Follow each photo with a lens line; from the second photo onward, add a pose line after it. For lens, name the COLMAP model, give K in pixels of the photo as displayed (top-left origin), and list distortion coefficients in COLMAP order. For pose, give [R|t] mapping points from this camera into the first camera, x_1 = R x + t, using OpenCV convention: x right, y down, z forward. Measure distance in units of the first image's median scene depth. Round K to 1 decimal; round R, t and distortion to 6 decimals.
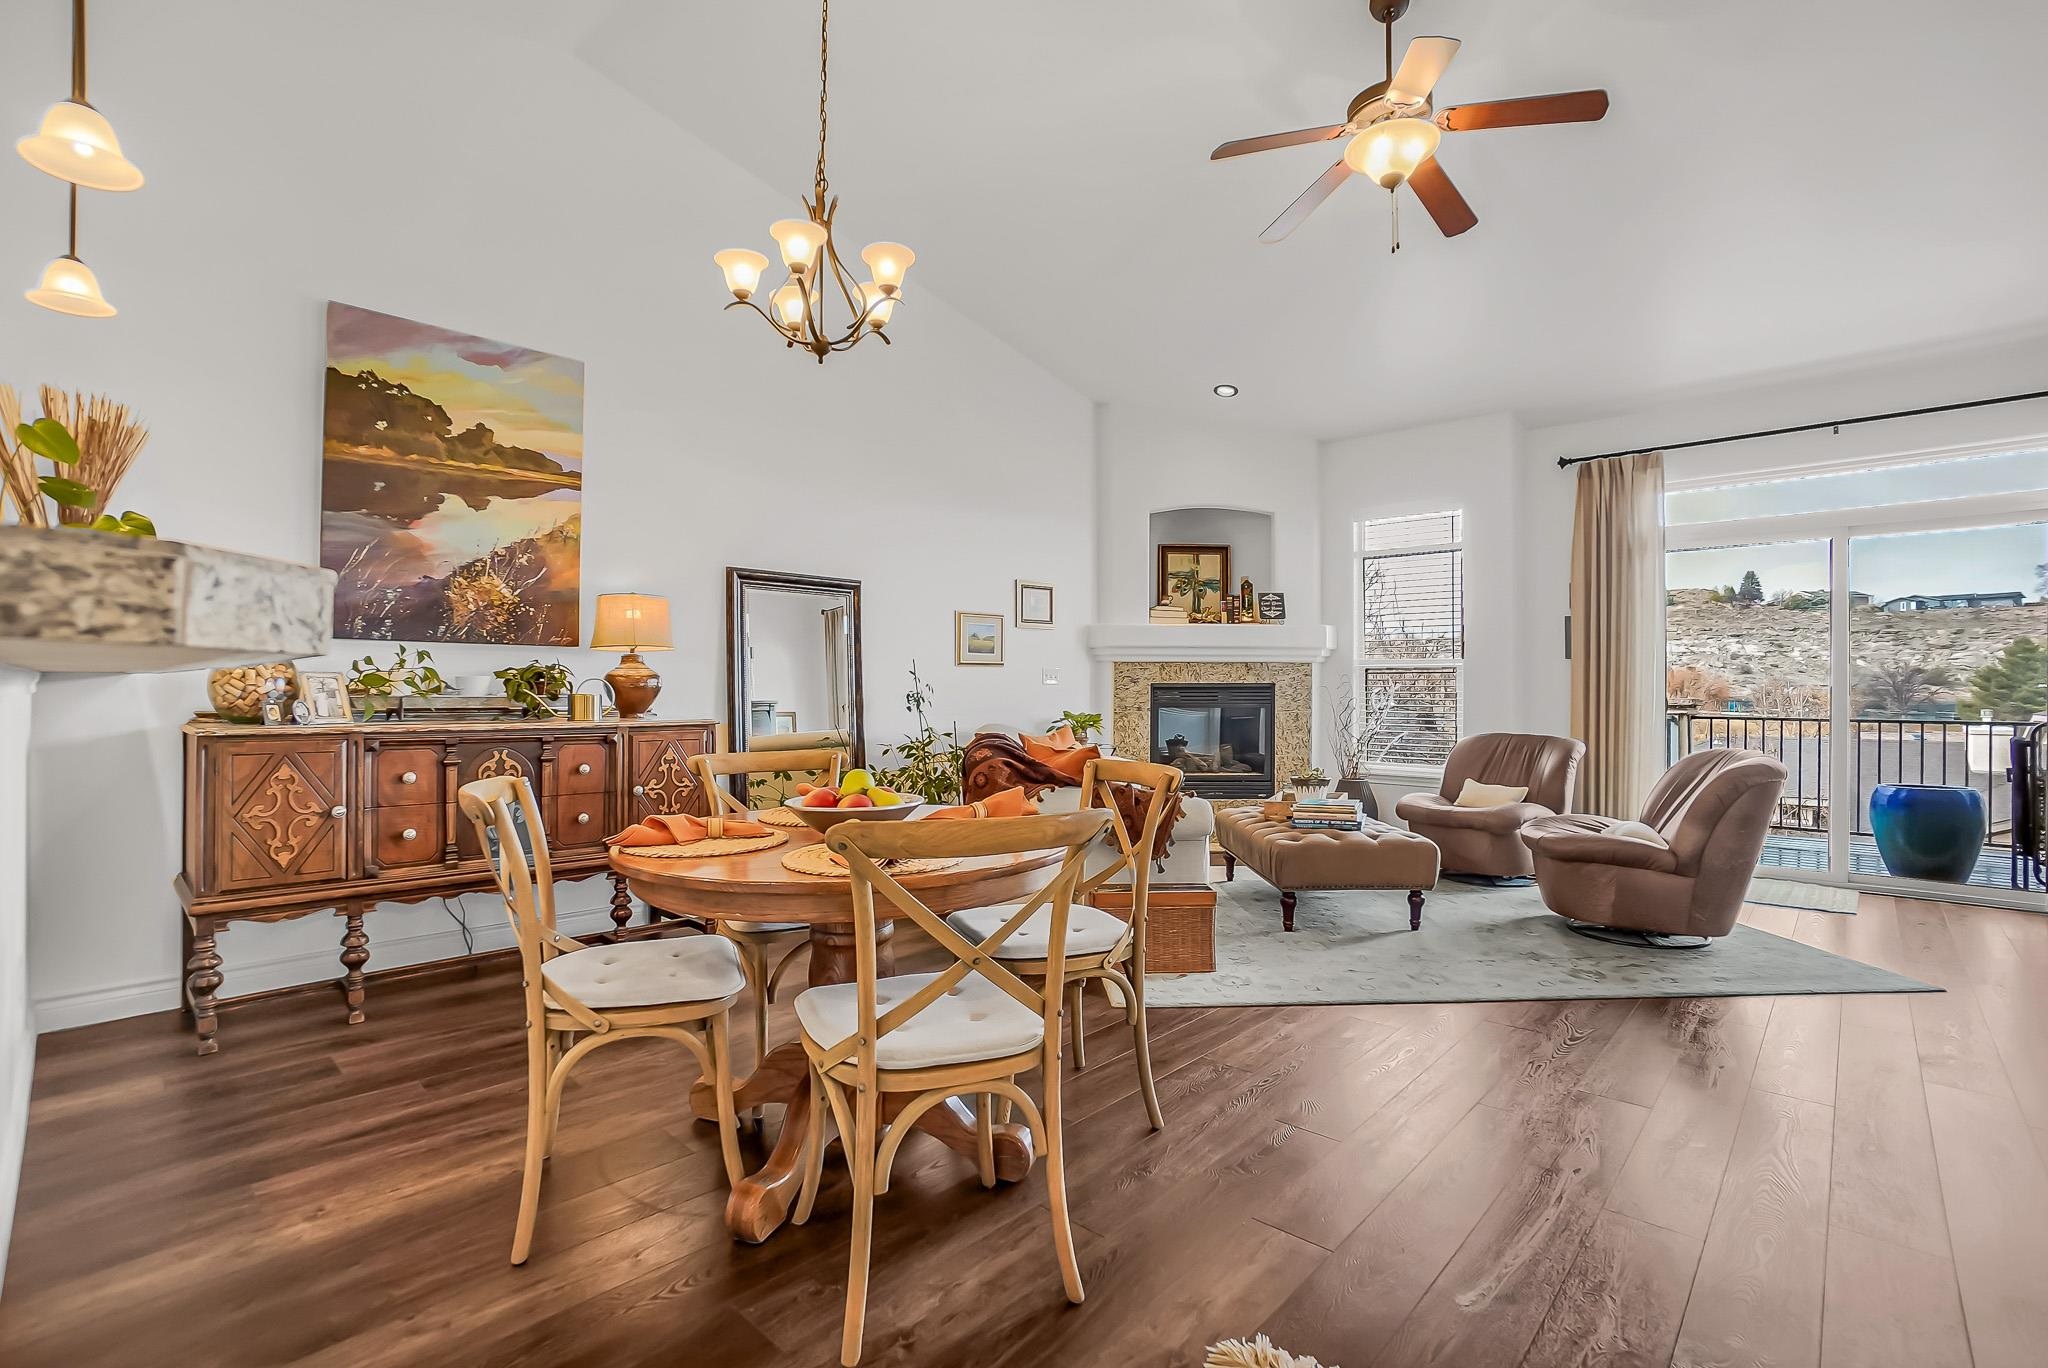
lens RADIAL K [[921.2, 0, 1020.5], [0, 921.2, 686.5], [0, 0, 1]] dist [-0.055632, 0.019798]
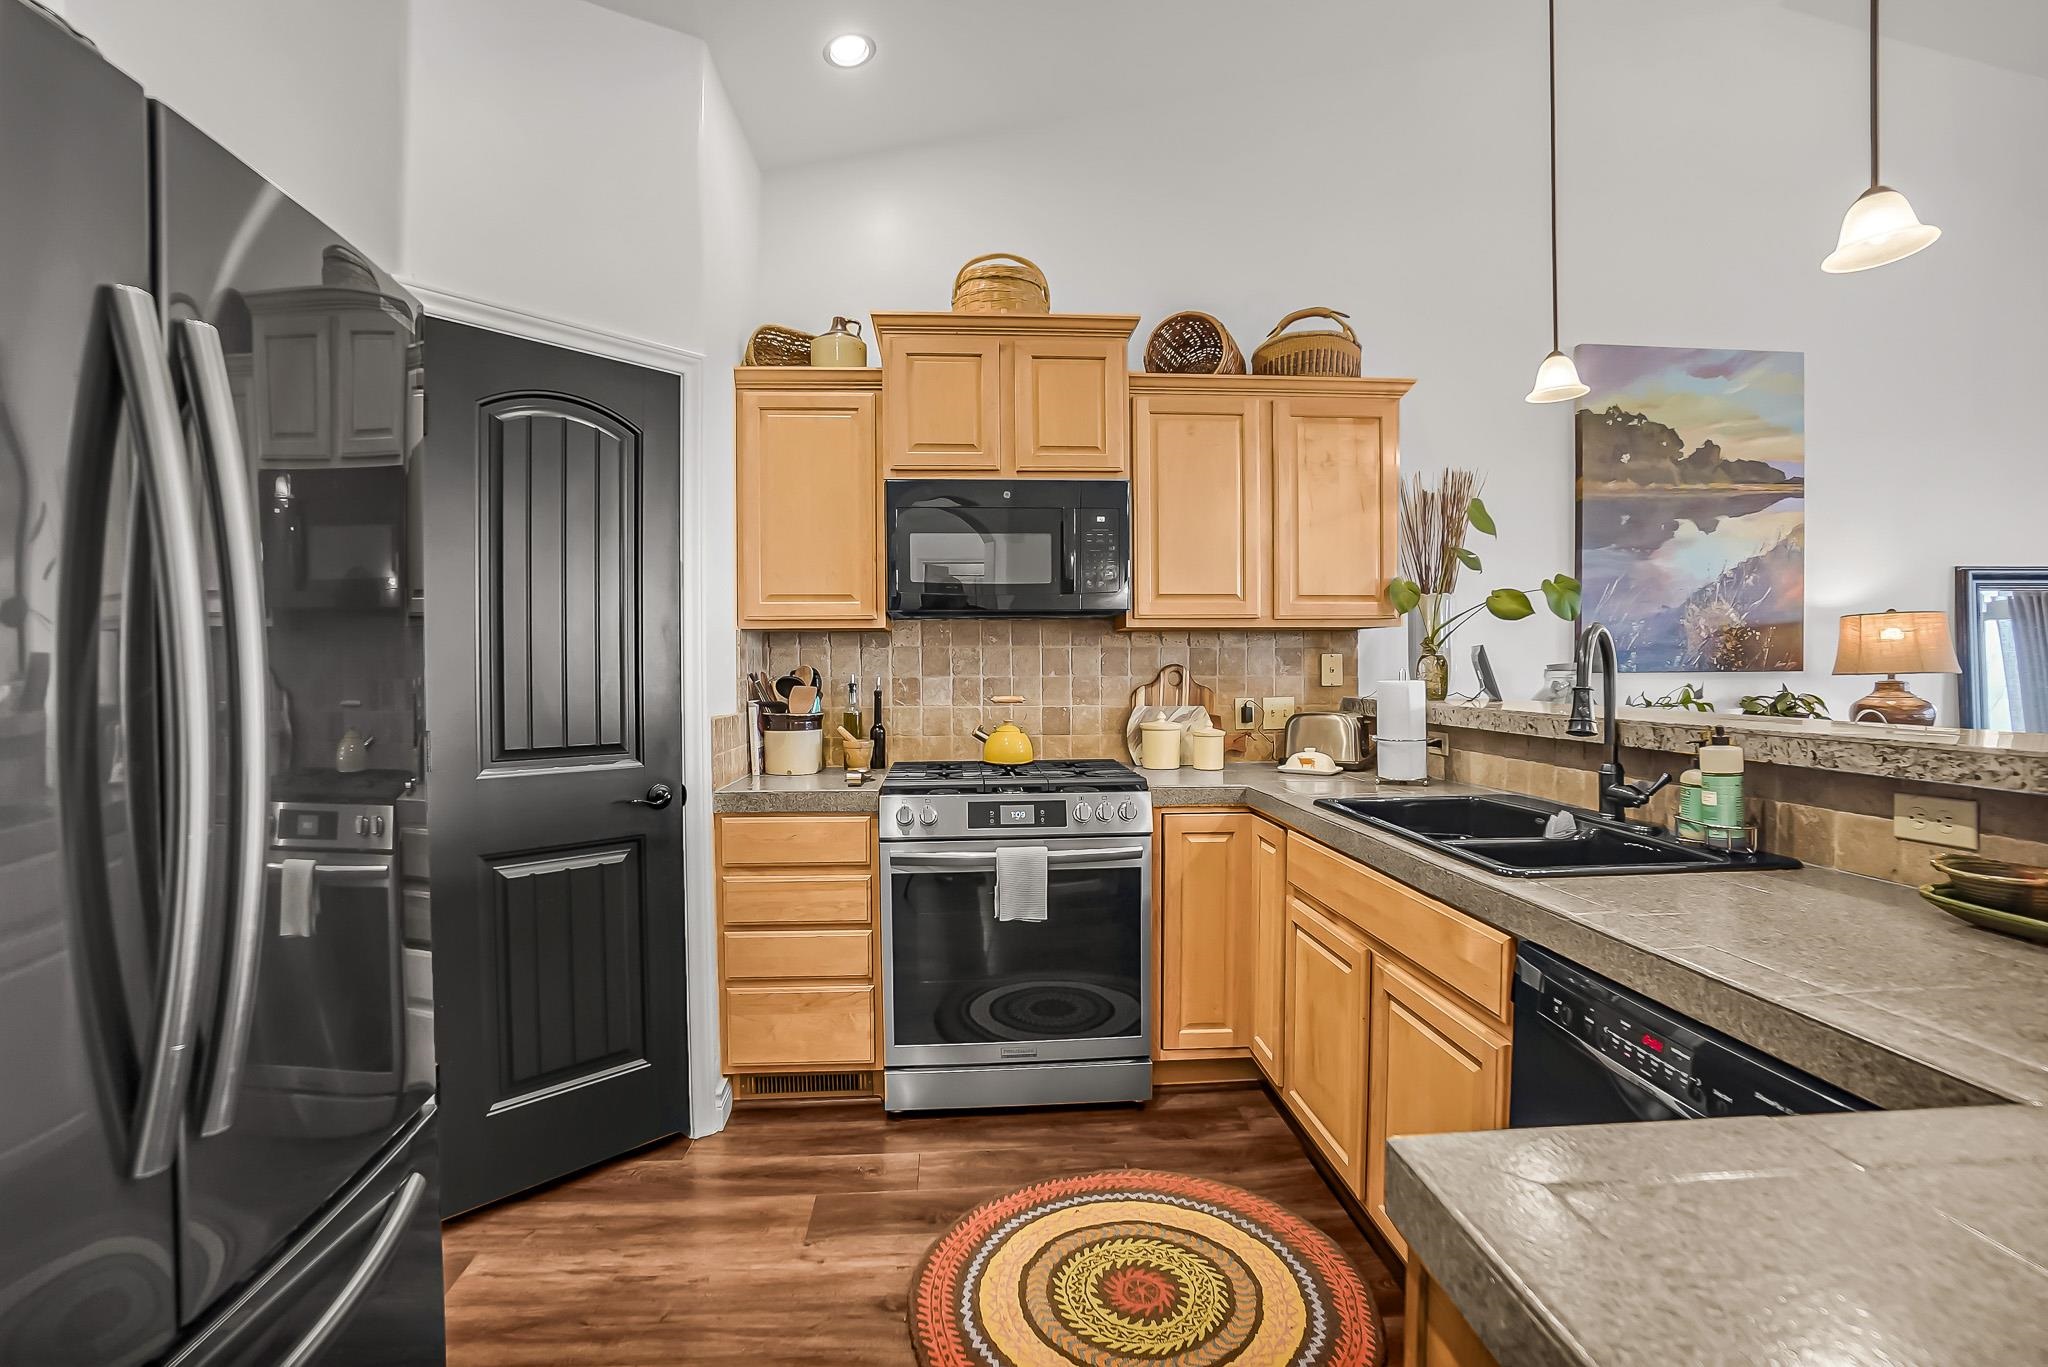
lens RADIAL K [[921.2, 0, 1020.5], [0, 921.2, 686.0], [0, 0, 1]] dist [-0.055632, 0.019798]
pose [[0.739656, 0.002372, -0.672981, -0.466486], [0.009618, 0.999854, 0.014095, -0.050164], [0.672917, -0.016898, 0.739525, -0.174874]]
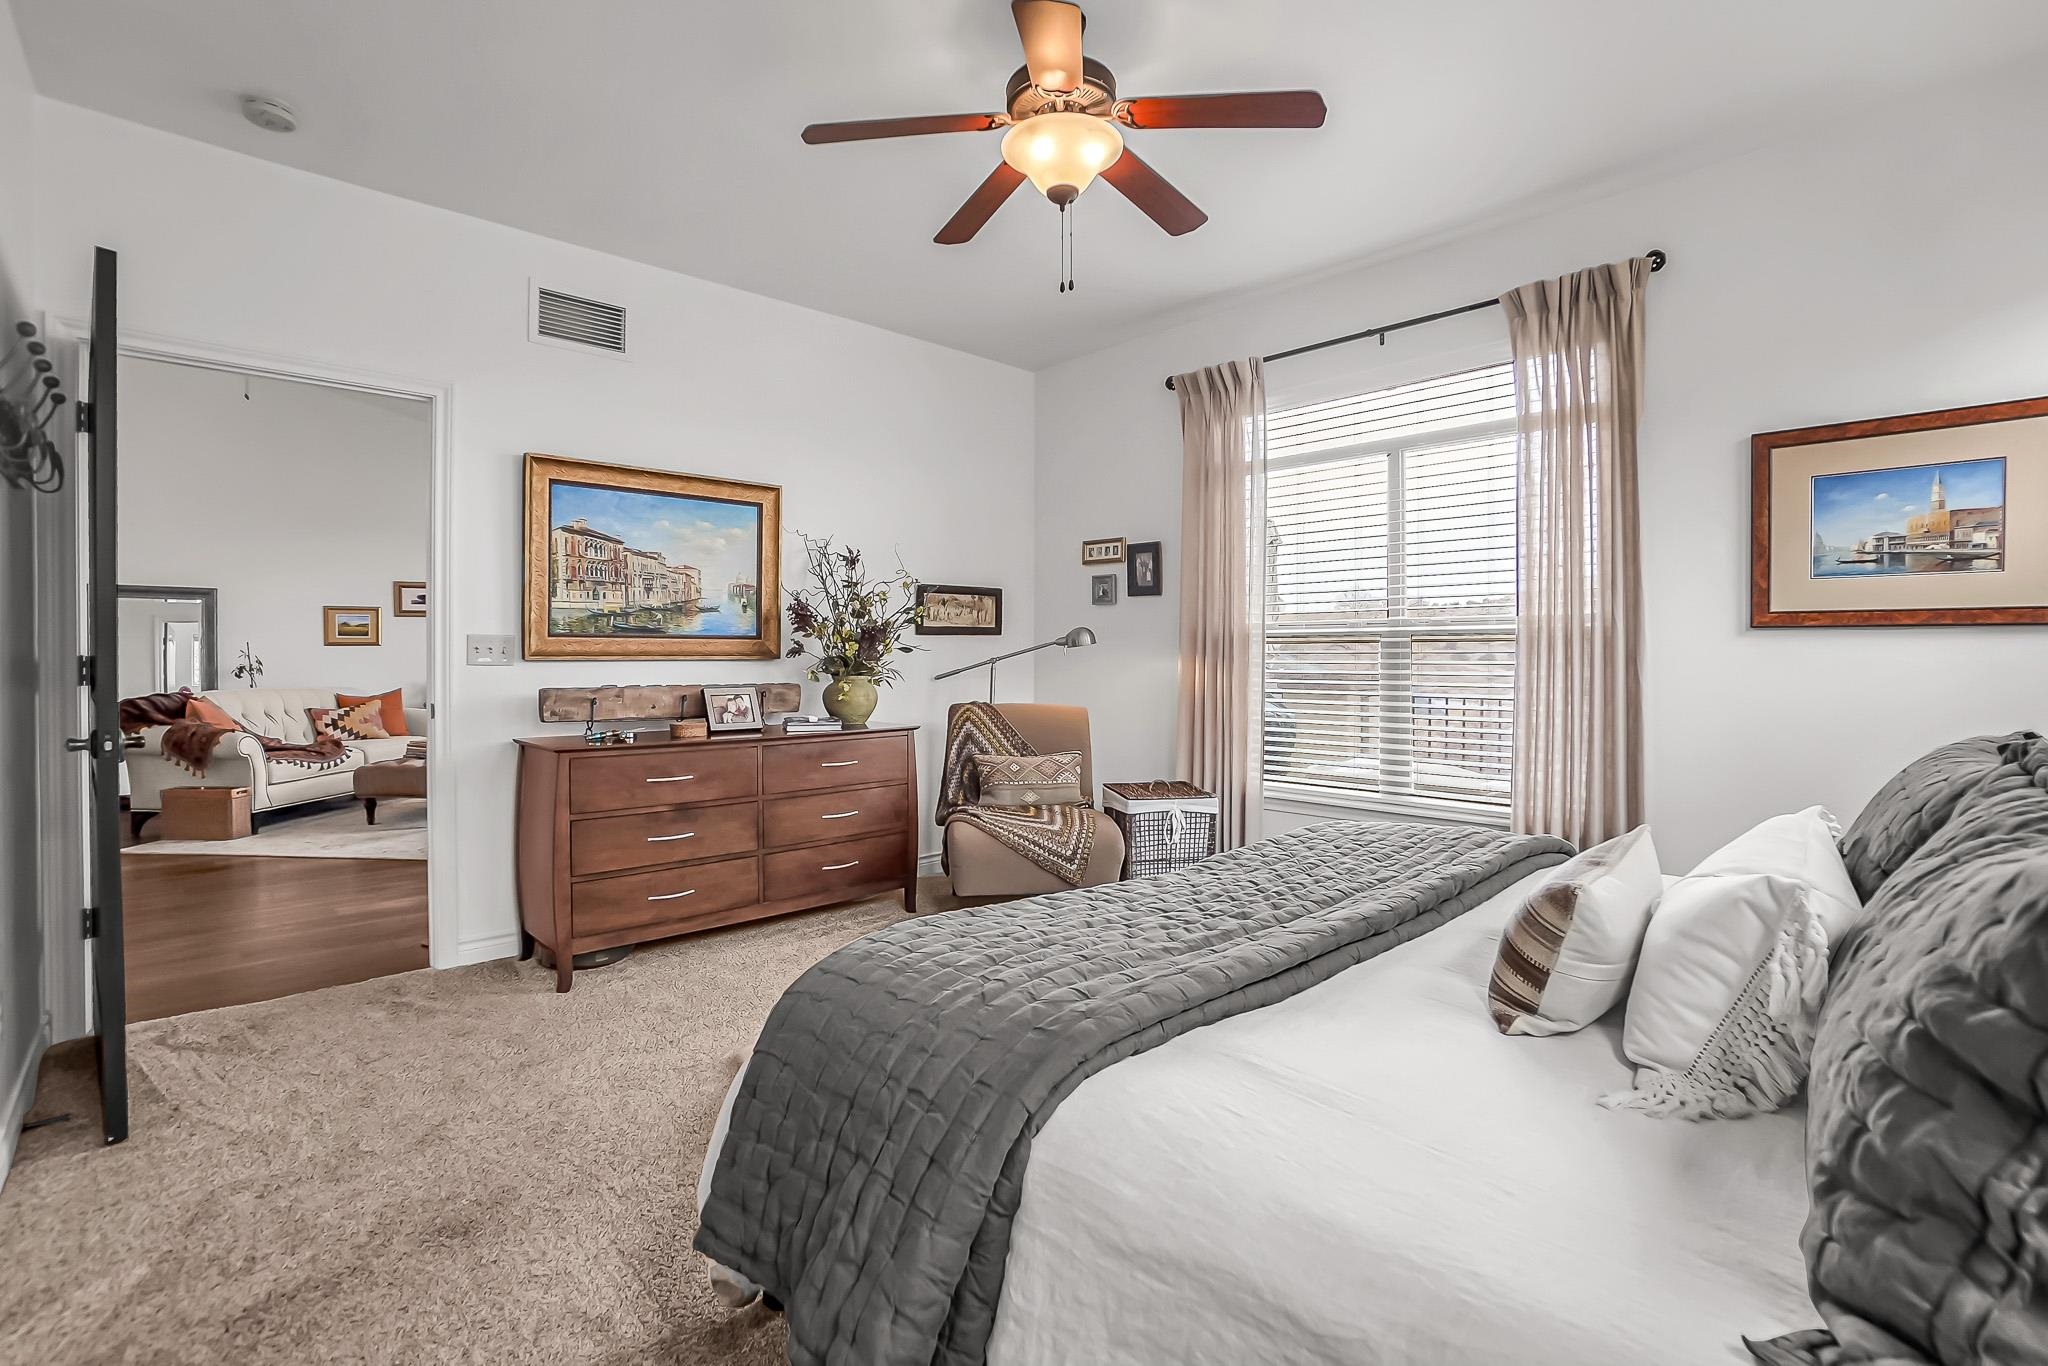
lens RADIAL K [[920.6, 0, 1020.8], [0, 920.6, 656.8], [0, 0, 1]] dist [-0.040283, 0.000257]
pose [[0.998716, -0.006529, -0.050229, 1.508322], [0.006802, 0.999963, 0.005265, -0.008340], [0.050193, -0.005600, 0.998724, -0.441105]]
